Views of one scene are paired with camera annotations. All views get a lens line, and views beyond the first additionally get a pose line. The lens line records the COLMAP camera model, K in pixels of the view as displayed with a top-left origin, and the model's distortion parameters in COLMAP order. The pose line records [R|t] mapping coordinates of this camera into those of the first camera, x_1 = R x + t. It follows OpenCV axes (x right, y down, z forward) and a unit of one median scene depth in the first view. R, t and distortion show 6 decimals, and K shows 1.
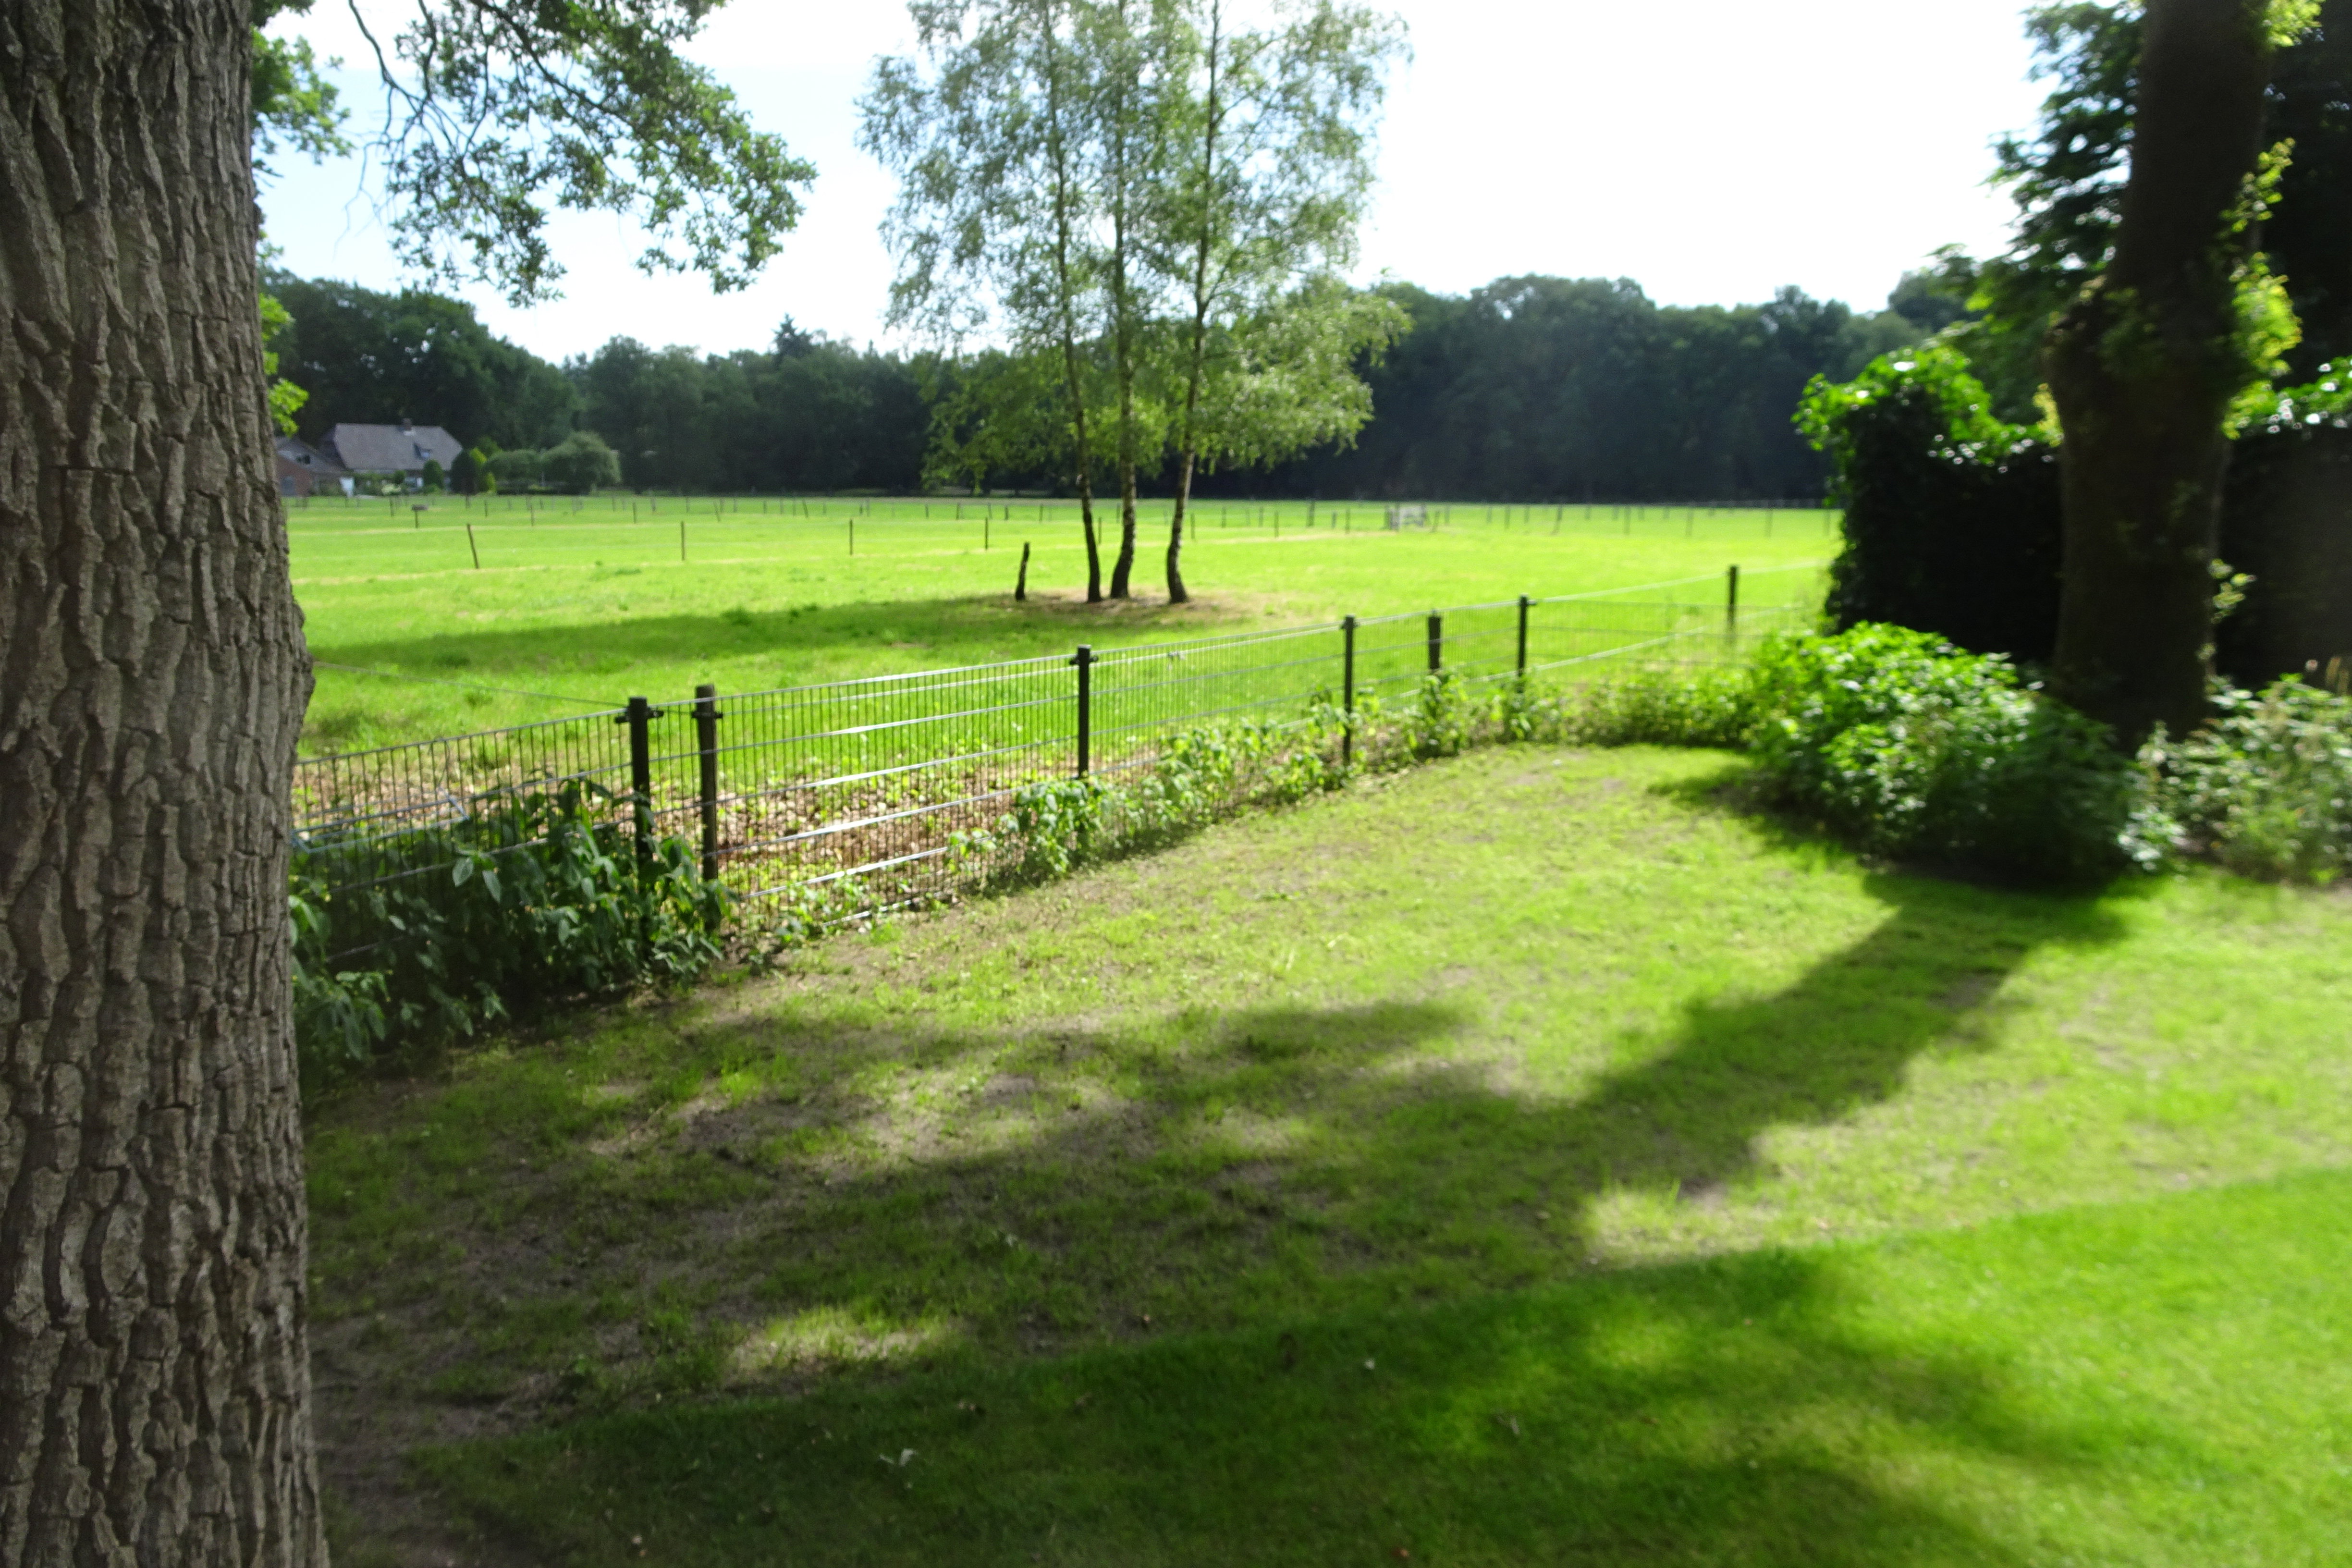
lens RADIAL K [[1690.8, 0, 1176.0], [0, 1690.8, 784.0], [0, 0, 1]] dist [0.002621, 0.000870]
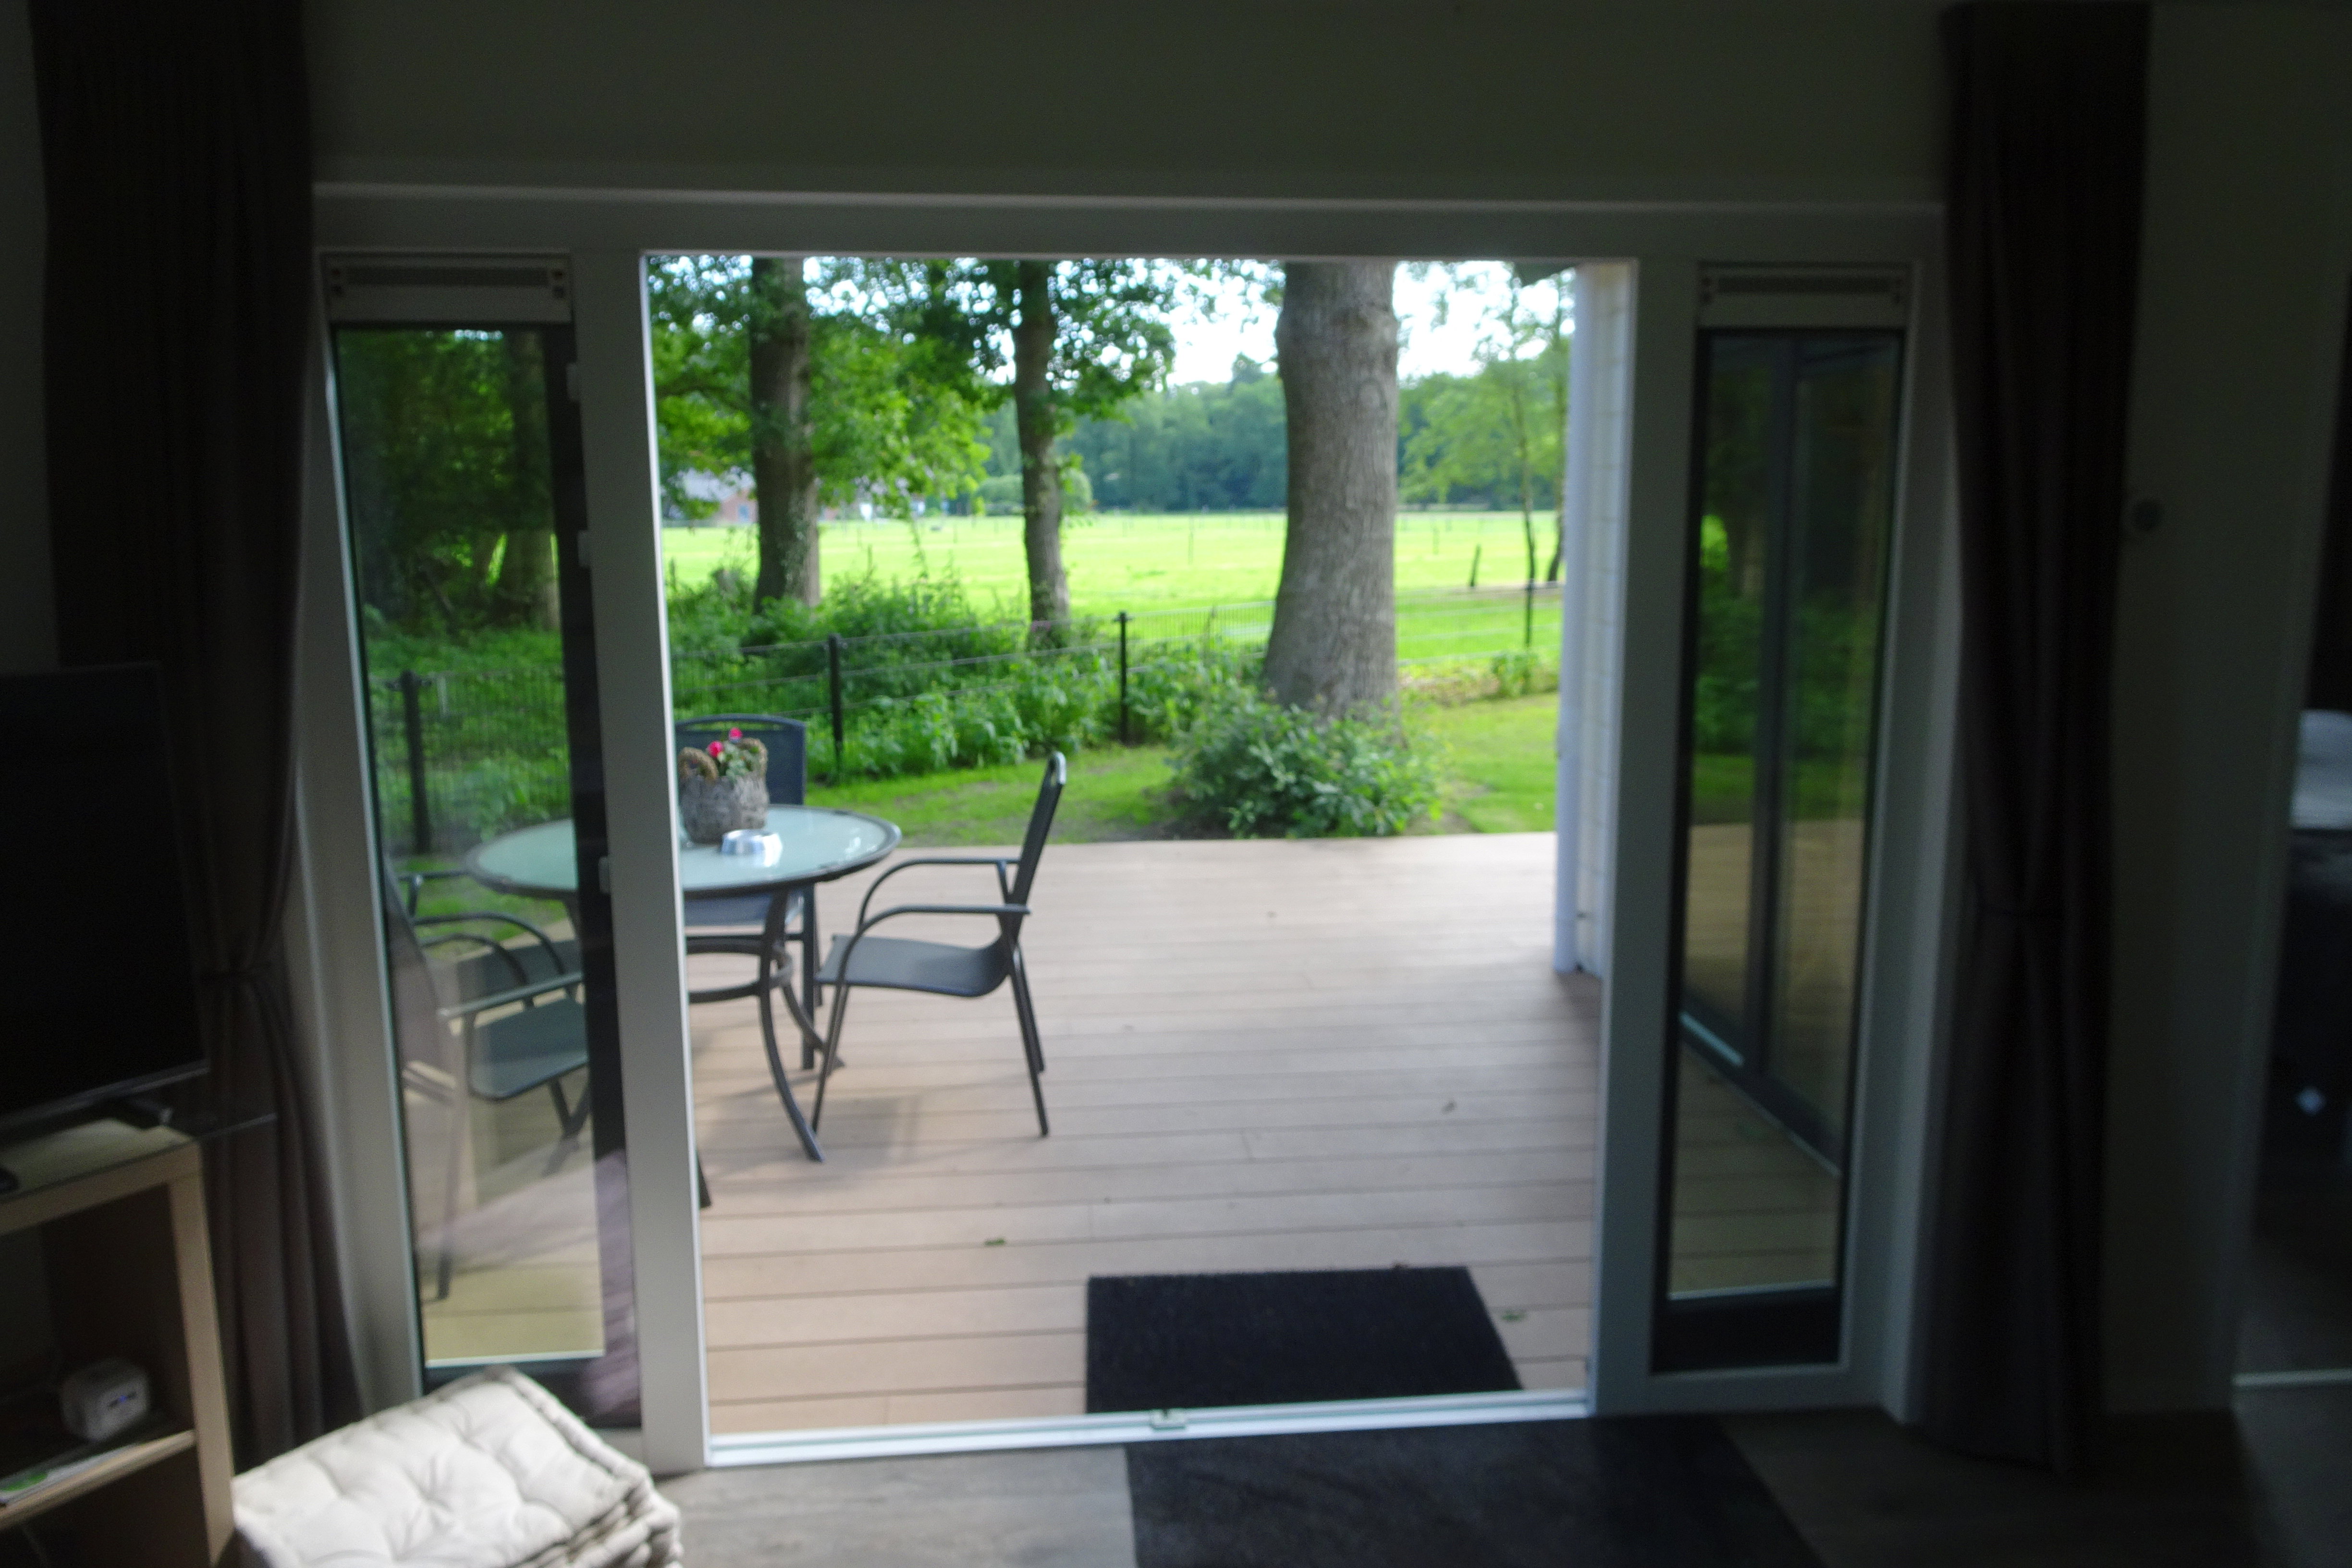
lens RADIAL K [[1690.8, 0, 1176.0], [0, 1690.8, 784.0], [0, 0, 1]] dist [0.002621, 0.000870]
pose [[0.968571, 0.022224, -0.247743, 0.010093], [-0.024441, 0.999684, -0.005879, 0.048530], [0.247534, 0.011749, 0.968808, -0.271585]]
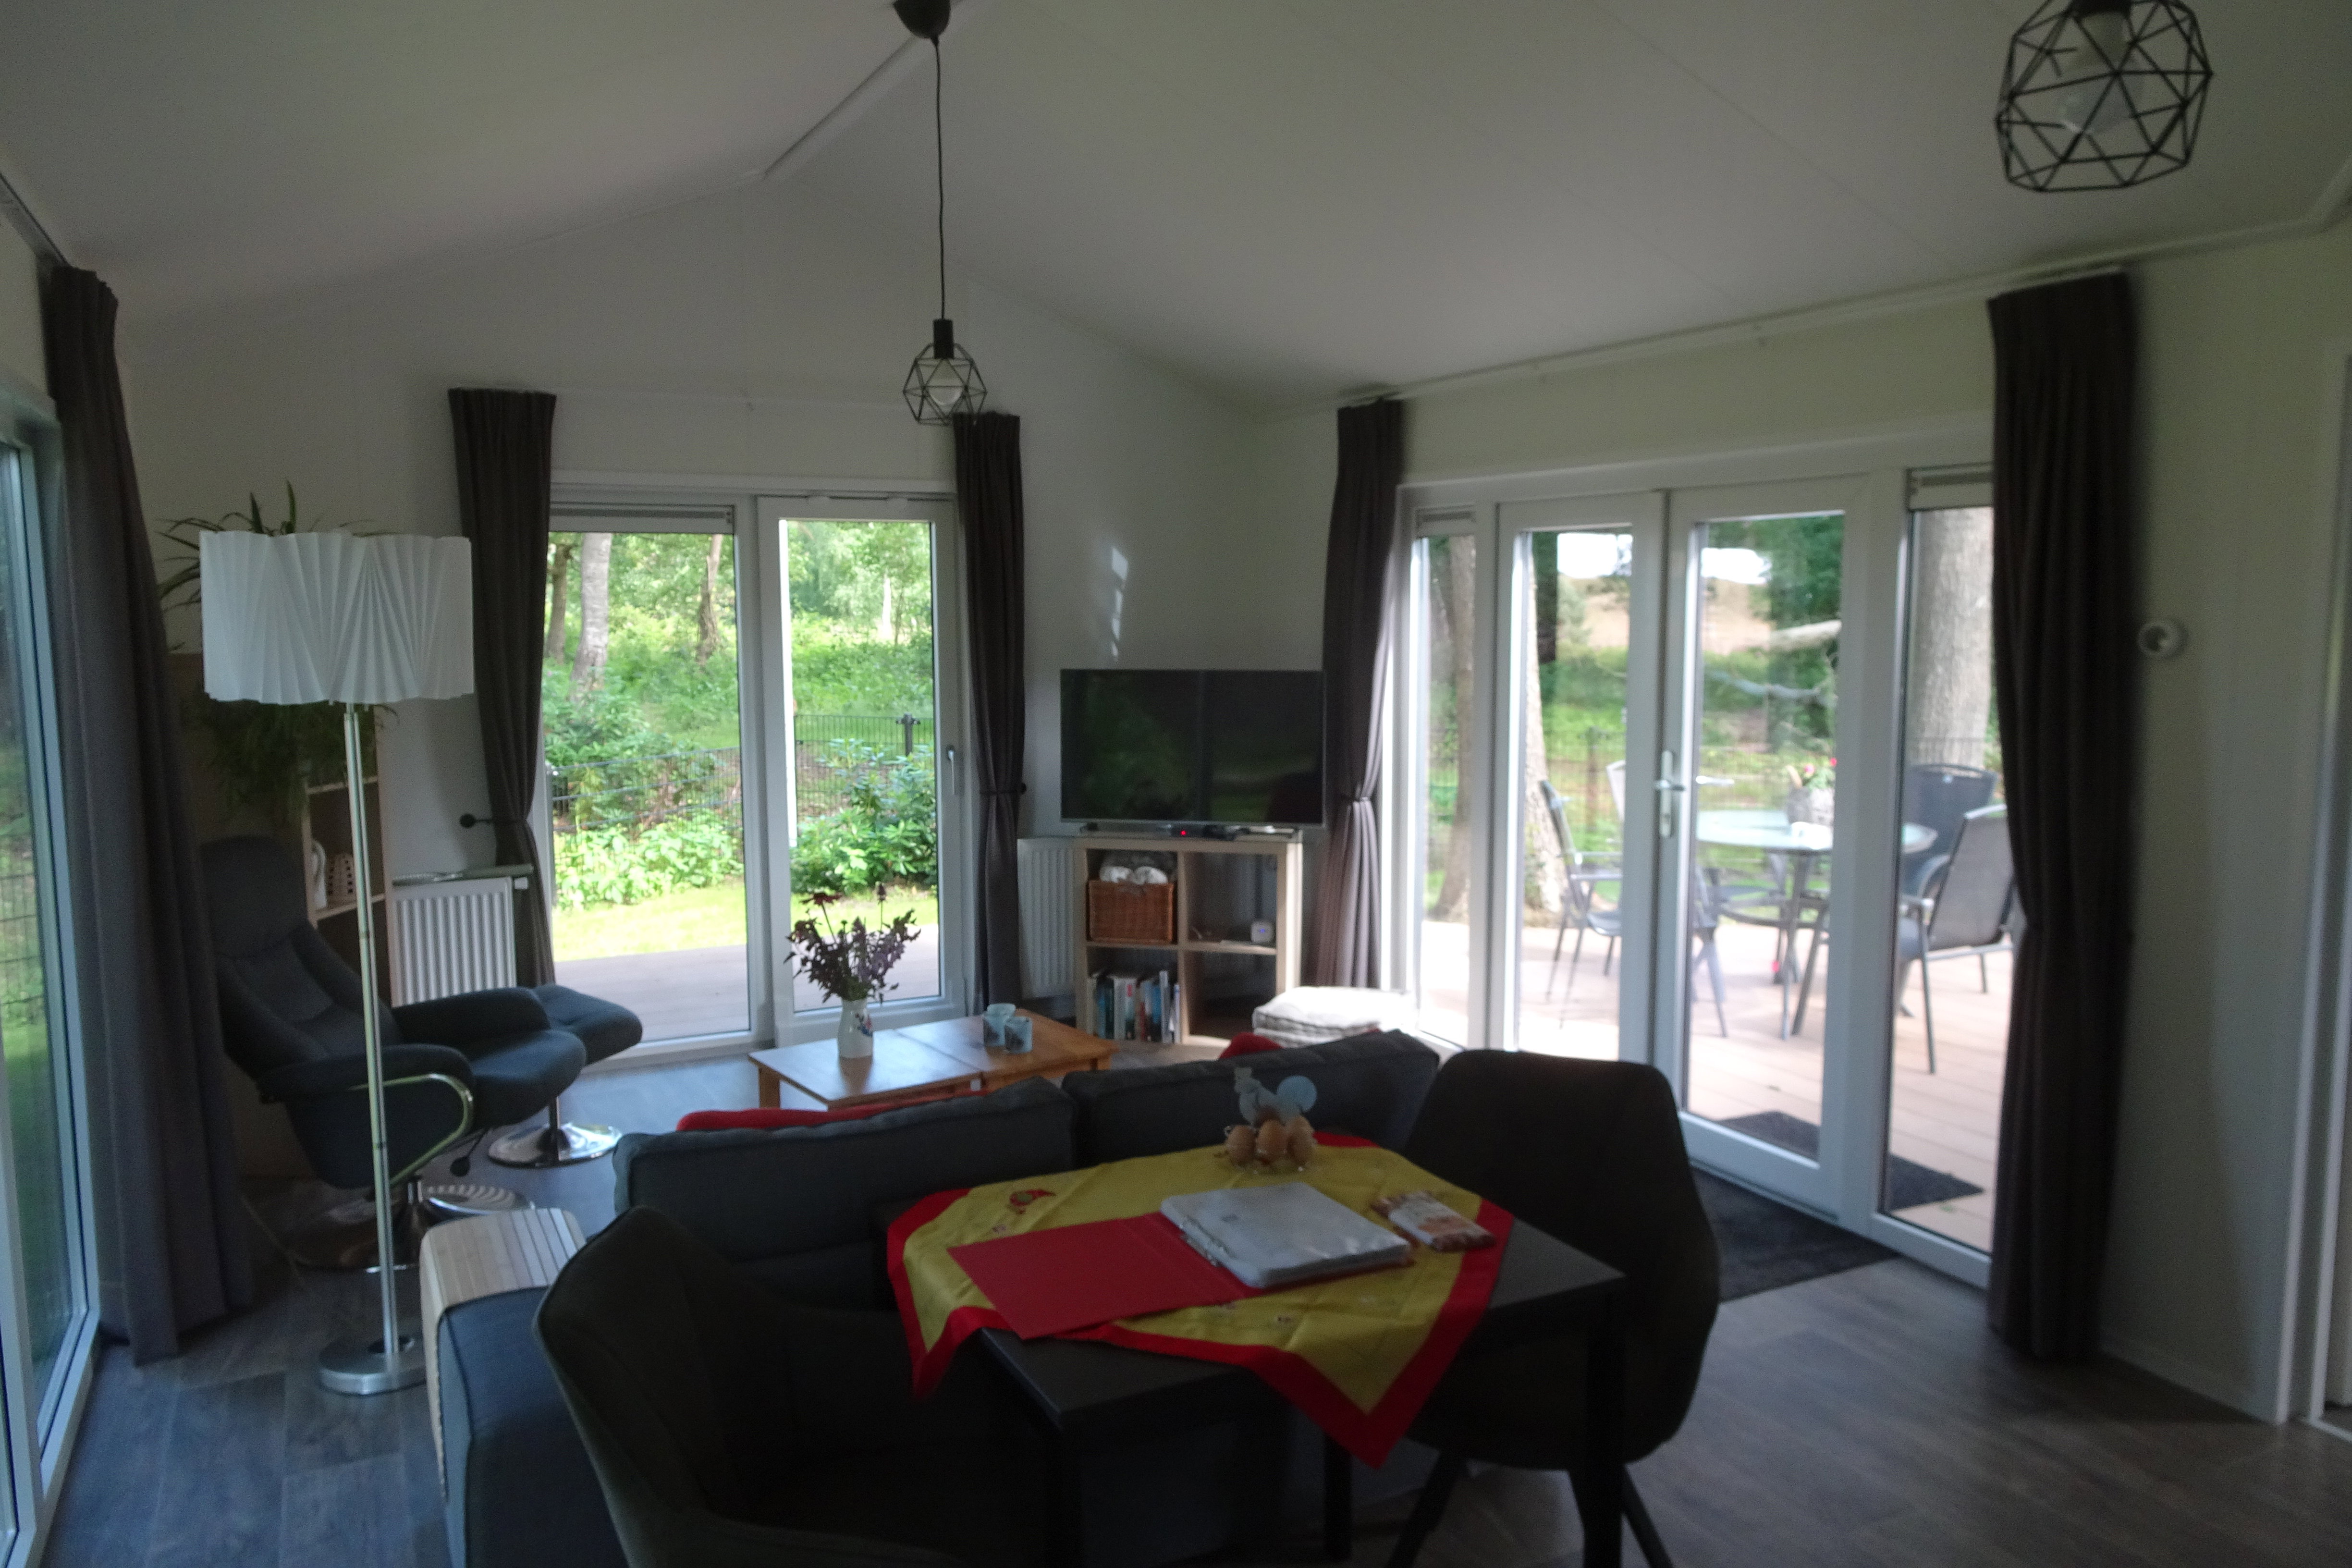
lens RADIAL K [[1690.8, 0, 1176.0], [0, 1690.8, 784.0], [0, 0, 1]] dist [0.002621, 0.000870]
pose [[0.124390, 0.095269, -0.987649, 1.795005], [-0.169280, 0.982825, 0.073484, 0.004965], [0.977687, 0.158048, 0.138381, -0.020935]]
